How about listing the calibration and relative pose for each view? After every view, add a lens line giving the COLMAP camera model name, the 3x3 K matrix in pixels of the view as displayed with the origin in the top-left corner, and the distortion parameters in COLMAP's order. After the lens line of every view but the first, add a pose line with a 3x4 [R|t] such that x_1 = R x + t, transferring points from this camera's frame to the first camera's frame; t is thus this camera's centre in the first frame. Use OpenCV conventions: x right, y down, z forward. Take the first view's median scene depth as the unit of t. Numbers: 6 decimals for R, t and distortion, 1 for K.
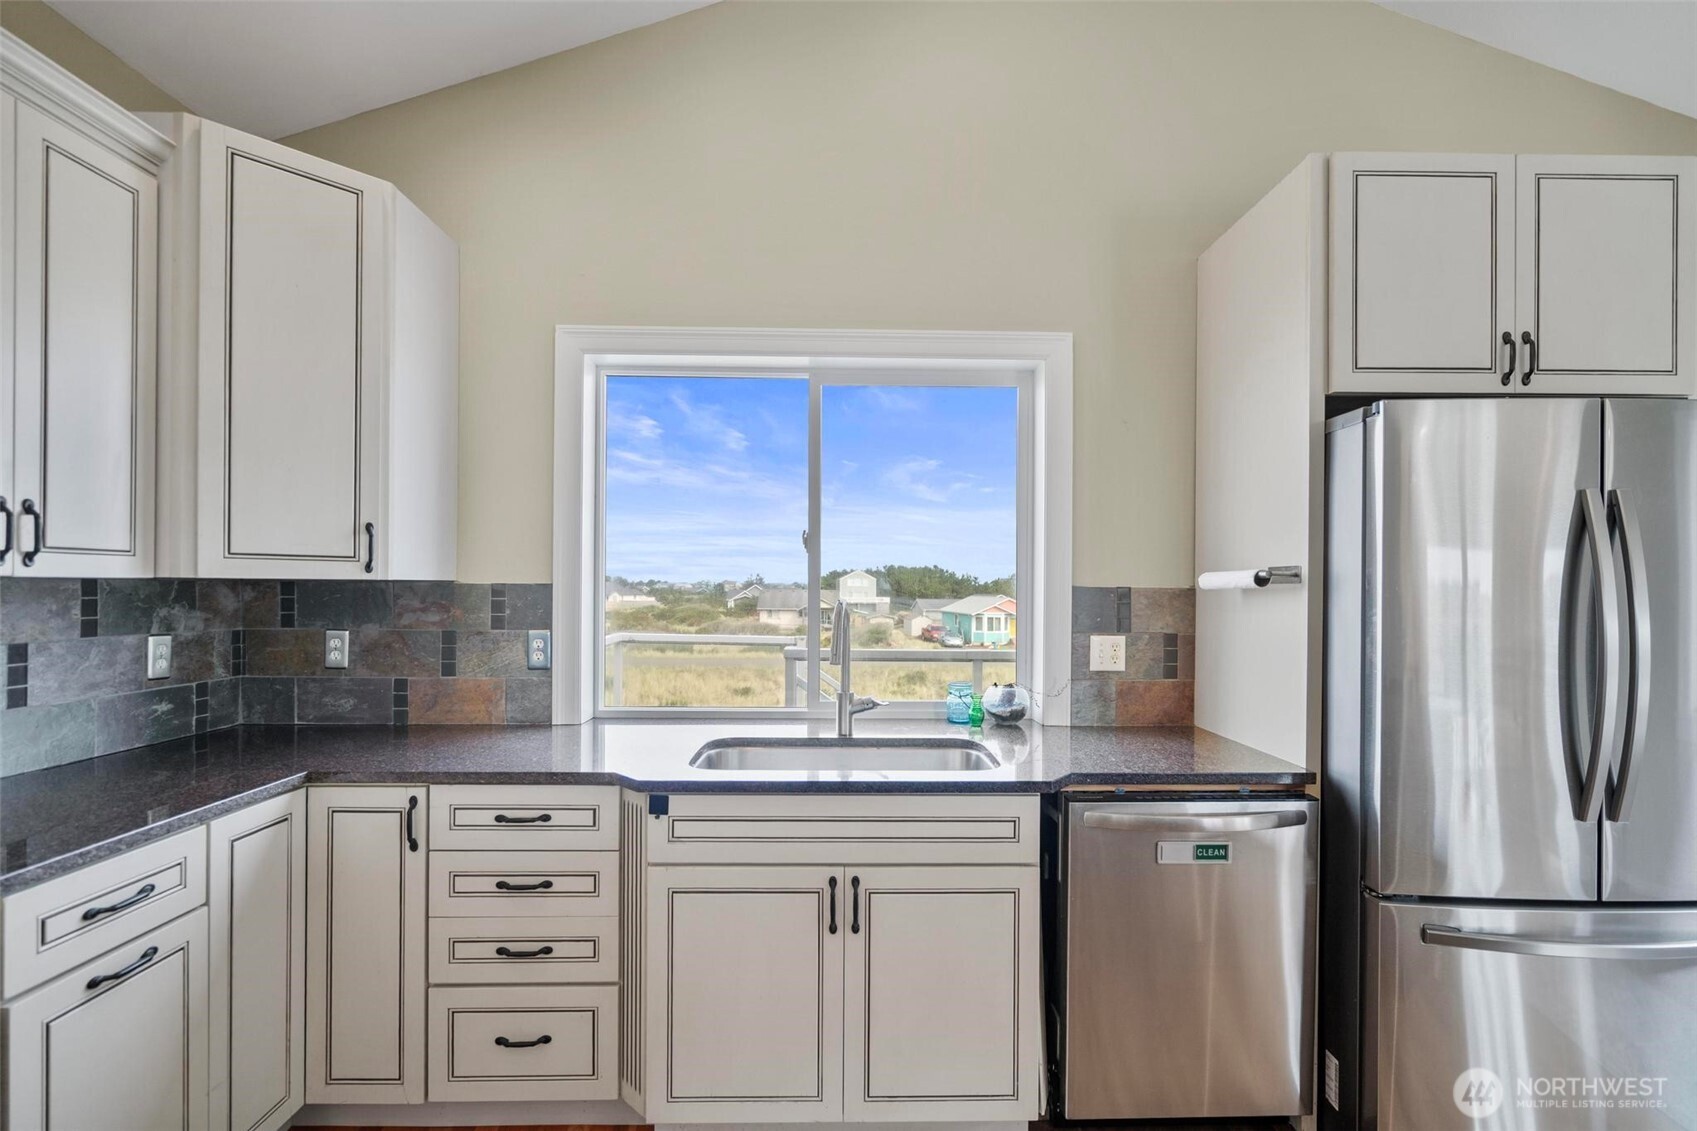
lens RADIAL K [[771.3, 0, 848.1], [0, 771.3, 588.9], [0, 0, 1]] dist [-0.006697, 0.000477]
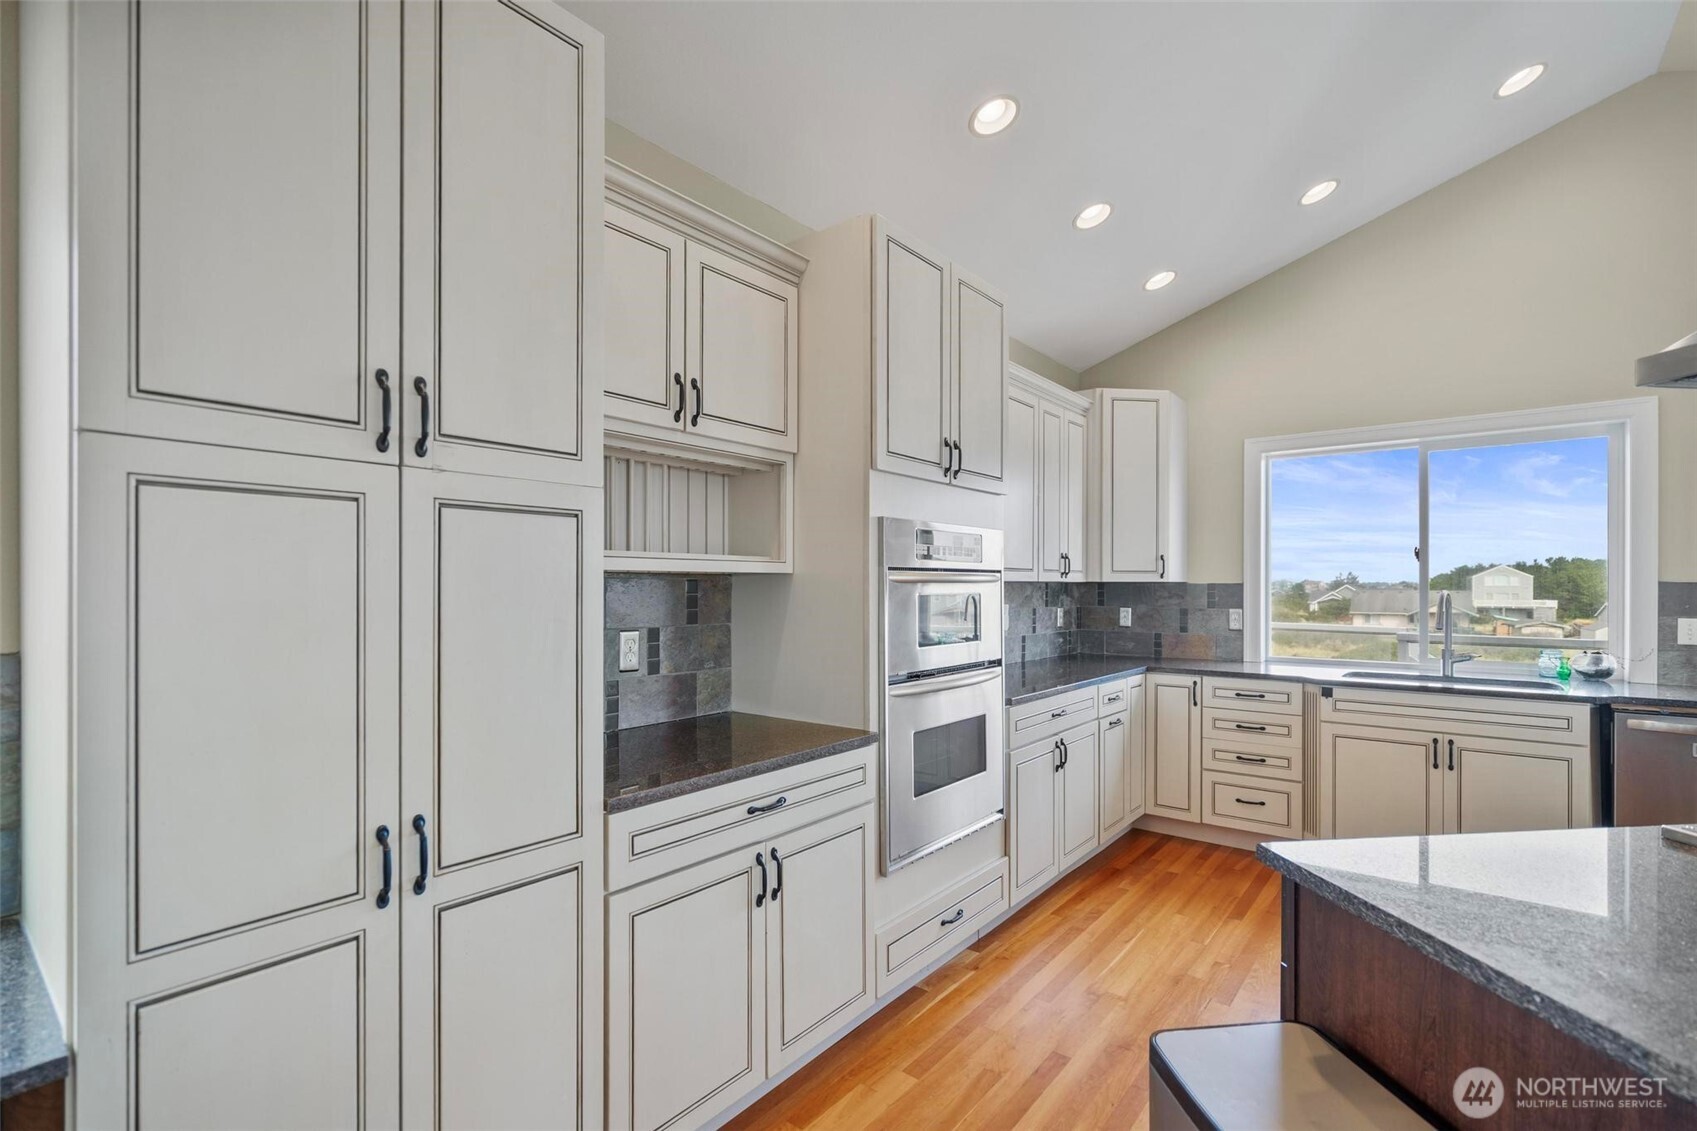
lens RADIAL K [[771.3, 0, 849.0], [0, 771.3, 590.6], [0, 0, 1]] dist [-0.006697, 0.000477]
pose [[0.769645, -0.003759, -0.638461, 0.066217], [0.003655, 0.999992, -0.001481, 0.011898], [0.638461, -0.001194, 0.769653, -1.162954]]
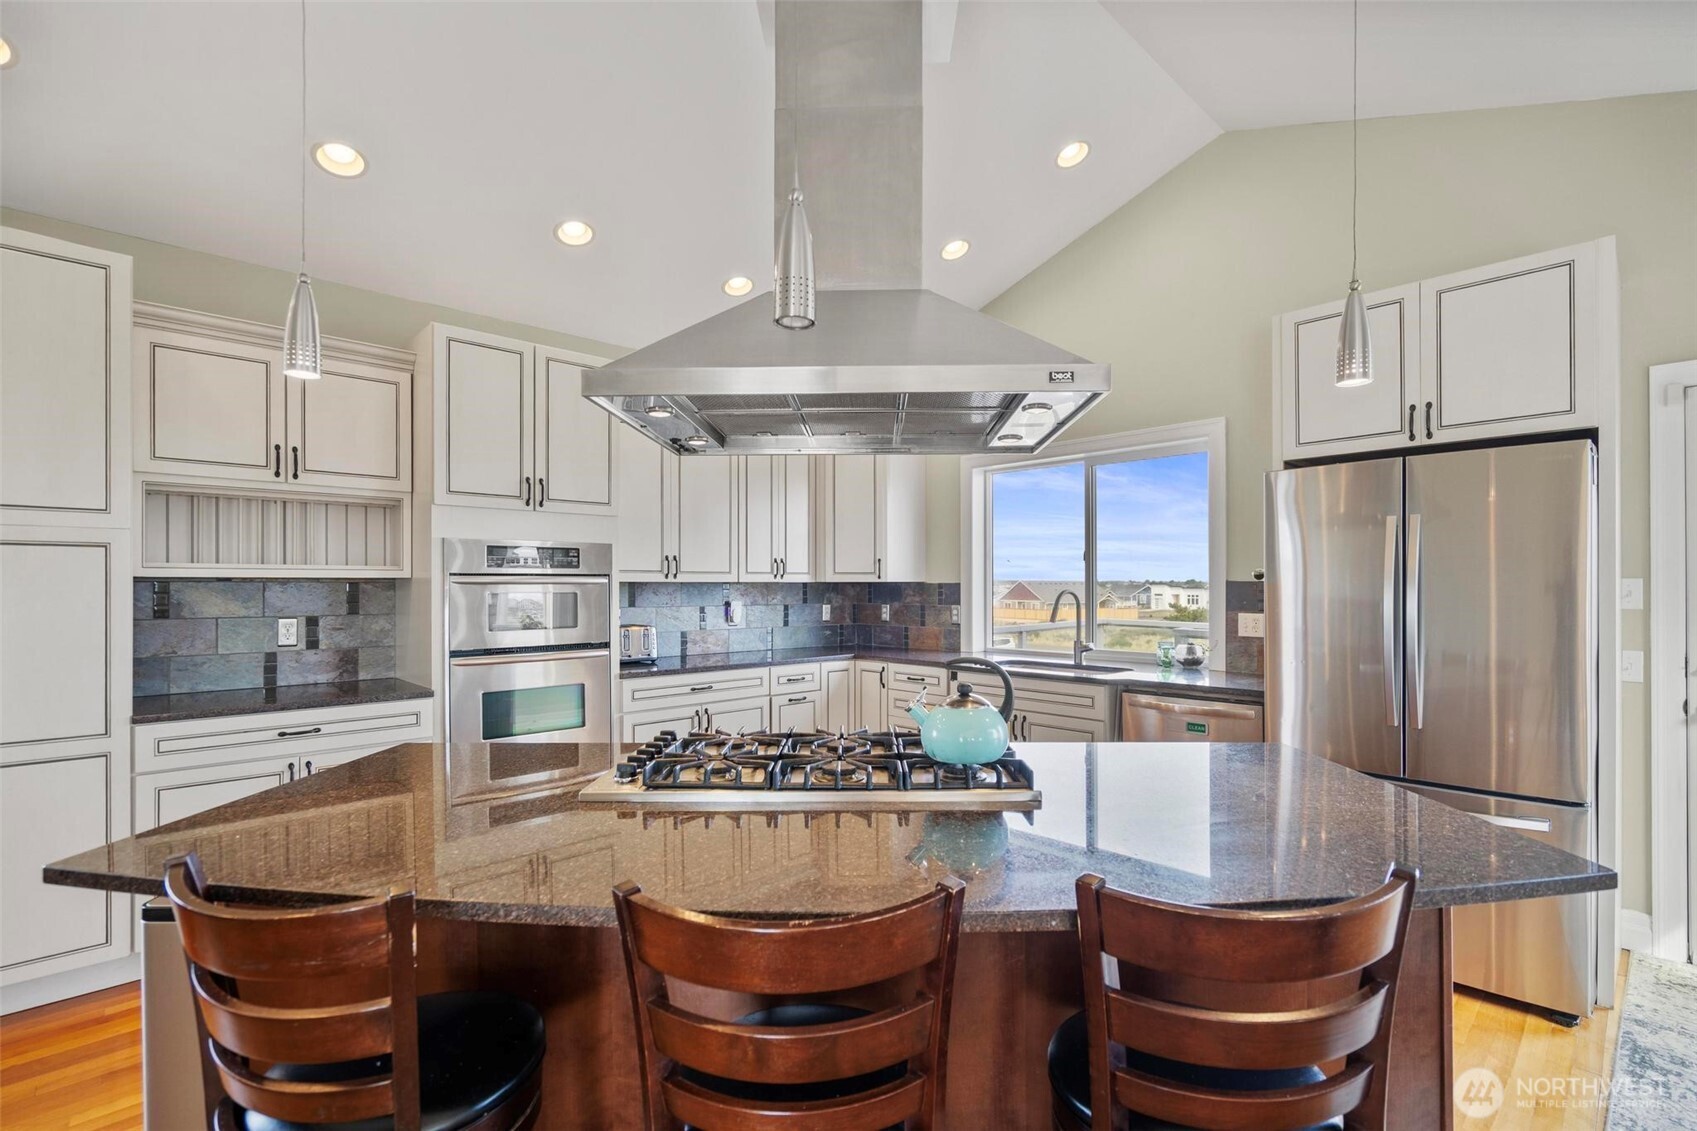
lens RADIAL K [[771.3, 0, 860.6], [0, 771.3, 587.7], [0, 0, 1]] dist [-0.006697, 0.000477]
pose [[0.684917, -0.006724, -0.728590, 1.118446], [0.004856, 0.999977, -0.004663, 0.016896], [0.728605, -0.000344, 0.684934, -0.725886]]
